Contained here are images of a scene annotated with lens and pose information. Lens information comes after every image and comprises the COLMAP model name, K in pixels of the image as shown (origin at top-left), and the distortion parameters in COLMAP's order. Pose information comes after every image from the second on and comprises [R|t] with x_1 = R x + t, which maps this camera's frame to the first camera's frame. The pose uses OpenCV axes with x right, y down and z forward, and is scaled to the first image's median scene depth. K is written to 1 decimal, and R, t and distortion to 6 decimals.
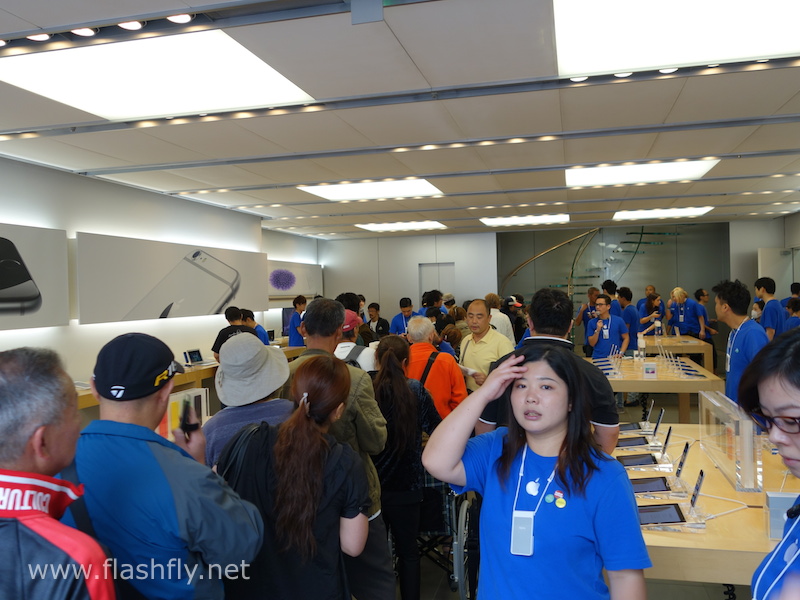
lens RADIAL K [[707.9, 0, 399.2], [0, 707.9, 298.6], [0, 0, 1]] dist [-0.002149, -0.000830]
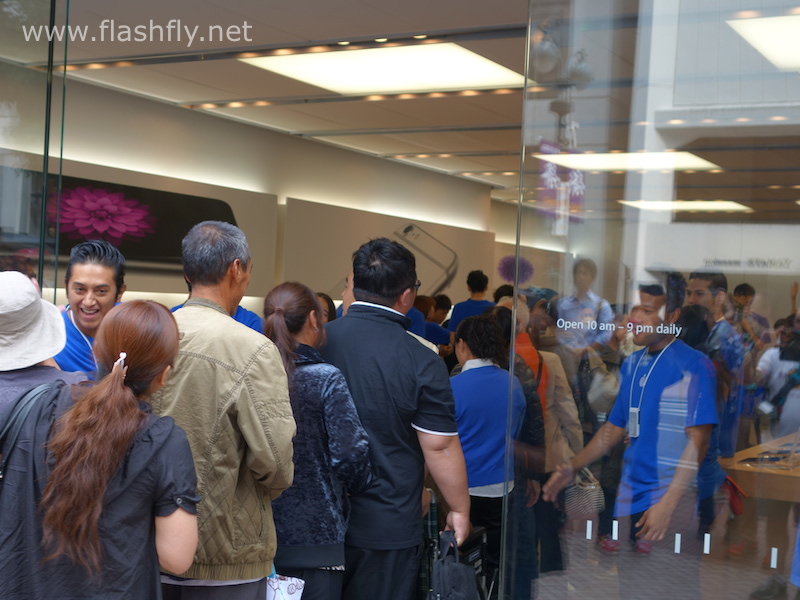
lens RADIAL K [[1199.4, 0, 405.1], [0, 1199.4, 295.6], [0, 0, 1]] dist [0.029195, 0.025980]
pose [[0.961623, 0.069383, -0.265456, 0.092502], [-0.073482, 0.997281, -0.005527, 0.024210], [0.264351, 0.024821, 0.964107, -0.371137]]
